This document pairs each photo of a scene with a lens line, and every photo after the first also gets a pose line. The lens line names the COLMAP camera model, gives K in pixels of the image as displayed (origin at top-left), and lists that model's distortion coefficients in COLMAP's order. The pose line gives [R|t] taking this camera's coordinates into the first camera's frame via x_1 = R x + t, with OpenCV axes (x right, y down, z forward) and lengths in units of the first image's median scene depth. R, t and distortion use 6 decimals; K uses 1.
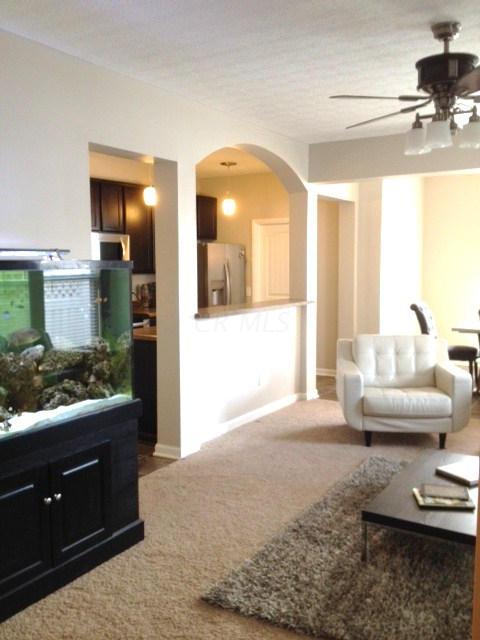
lens RADIAL K [[608.8, 0, 236.7], [0, 608.8, 316.1], [0, 0, 1]] dist [0.127746, -0.267535]
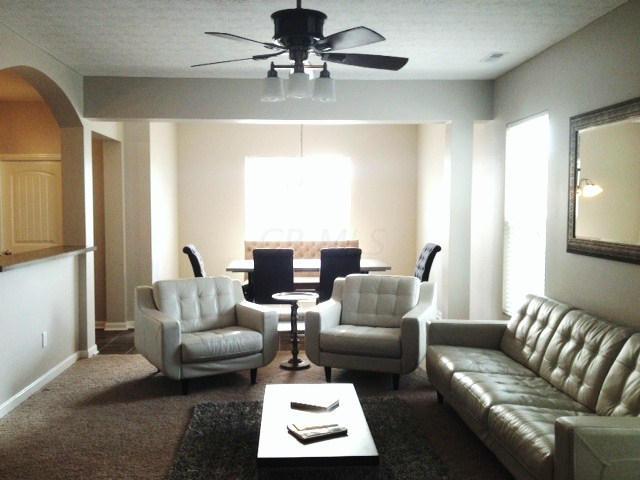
lens RADIAL K [[608.8, 0, 318.8], [0, 608.8, 243.6], [0, 0, 1]] dist [0.127746, -0.267535]
pose [[0.827316, -0.034592, 0.560671, -0.141691], [0.049502, 0.998709, -0.011428, -0.004423], [-0.559551, 0.037209, 0.827960, 0.068306]]
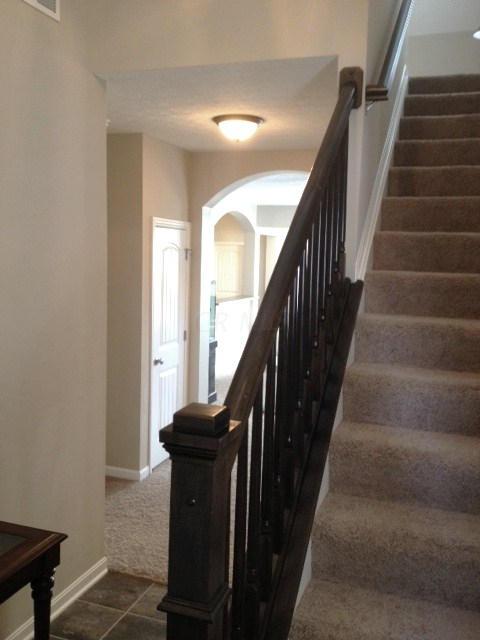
lens RADIAL K [[608.8, 0, 236.7], [0, 608.8, 316.1], [0, 0, 1]] dist [0.127746, -0.267535]
pose [[0.979661, 0.008632, 0.200476, -0.332570], [-0.012197, 0.999789, 0.016552, 0.000763], [-0.200291, -0.018661, 0.979559, -0.784598]]
